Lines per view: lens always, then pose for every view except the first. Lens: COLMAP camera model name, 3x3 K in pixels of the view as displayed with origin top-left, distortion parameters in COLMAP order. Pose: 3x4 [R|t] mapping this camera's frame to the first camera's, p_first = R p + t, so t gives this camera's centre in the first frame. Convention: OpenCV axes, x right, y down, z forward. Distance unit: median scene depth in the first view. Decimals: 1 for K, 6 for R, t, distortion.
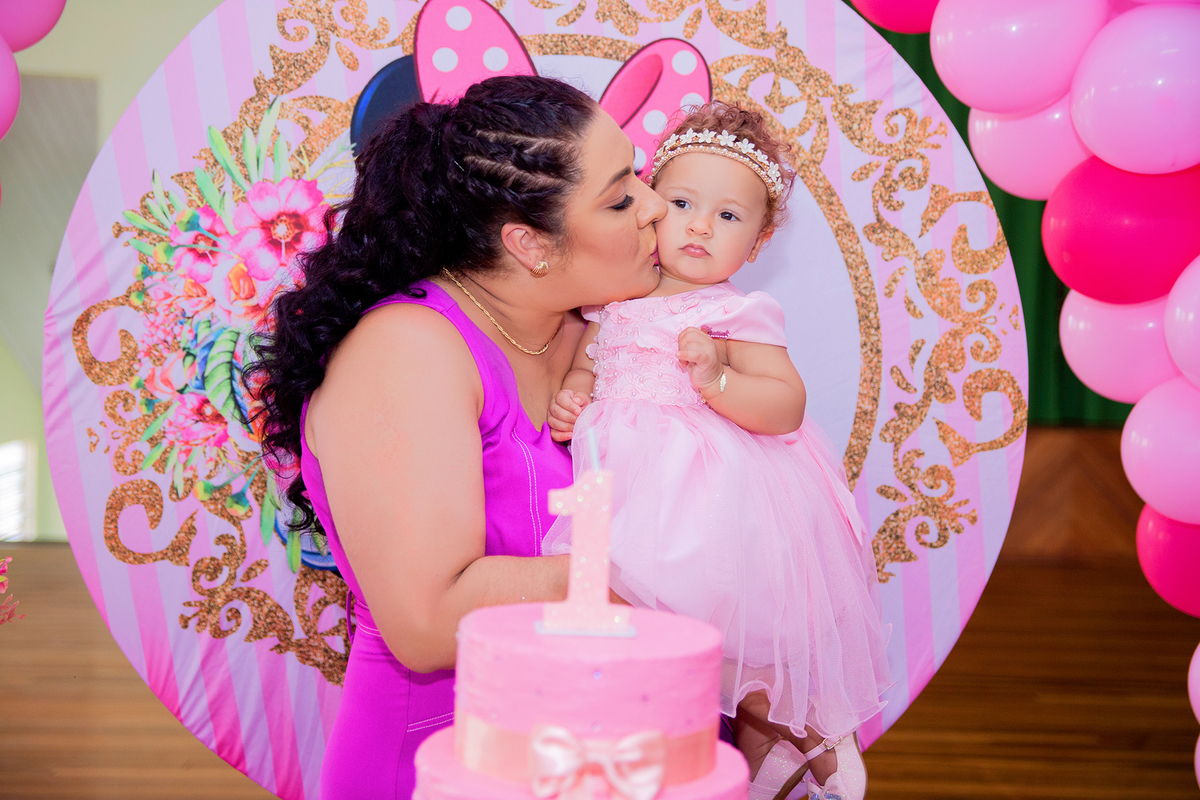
lens RADIAL K [[1875.1, 0, 605.2], [0, 1875.1, 409.3], [0, 0, 1]] dist [0.079411, 0.000000]
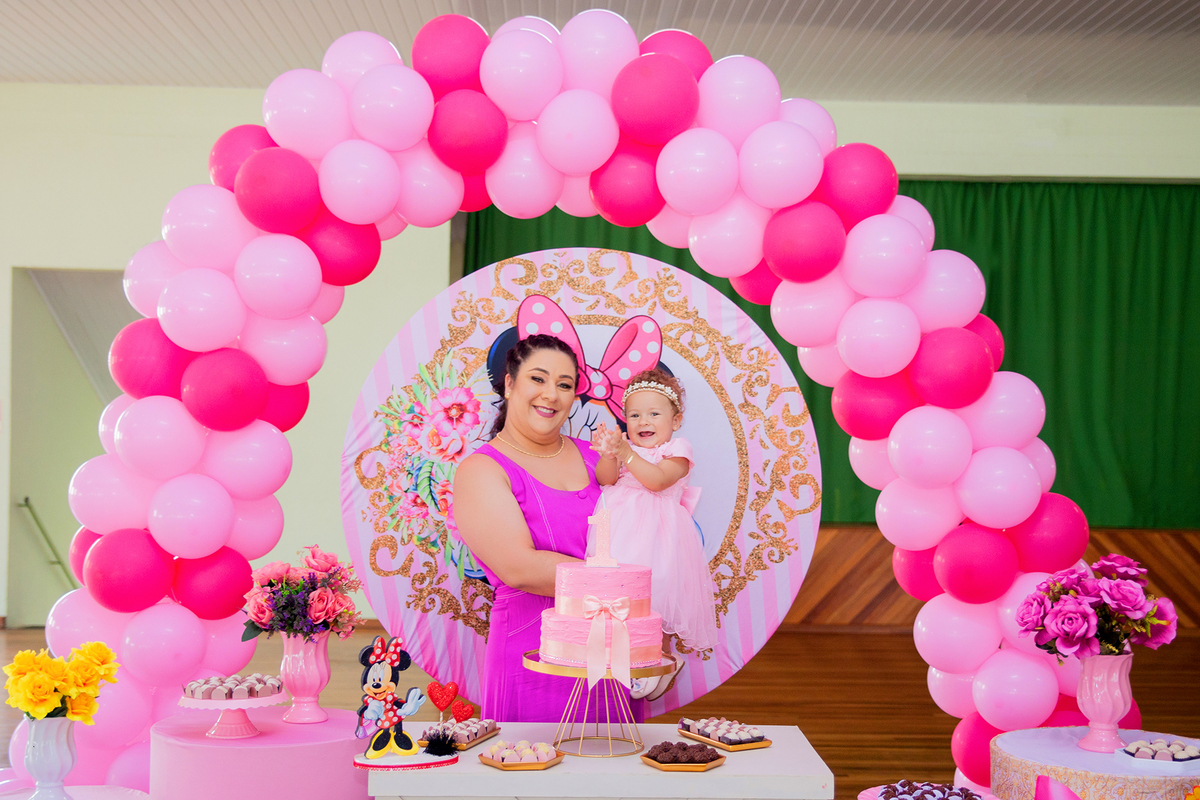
lens RADIAL K [[1547.0, 0, 628.2], [0, 1547.0, 424.6], [0, 0, 1]] dist [-0.016668, 0.000000]
pose [[0.999753, -0.018420, -0.012475, 0.039115], [0.017631, 0.998006, -0.060604, 0.023961], [0.013566, 0.060369, 0.998084, -0.679160]]
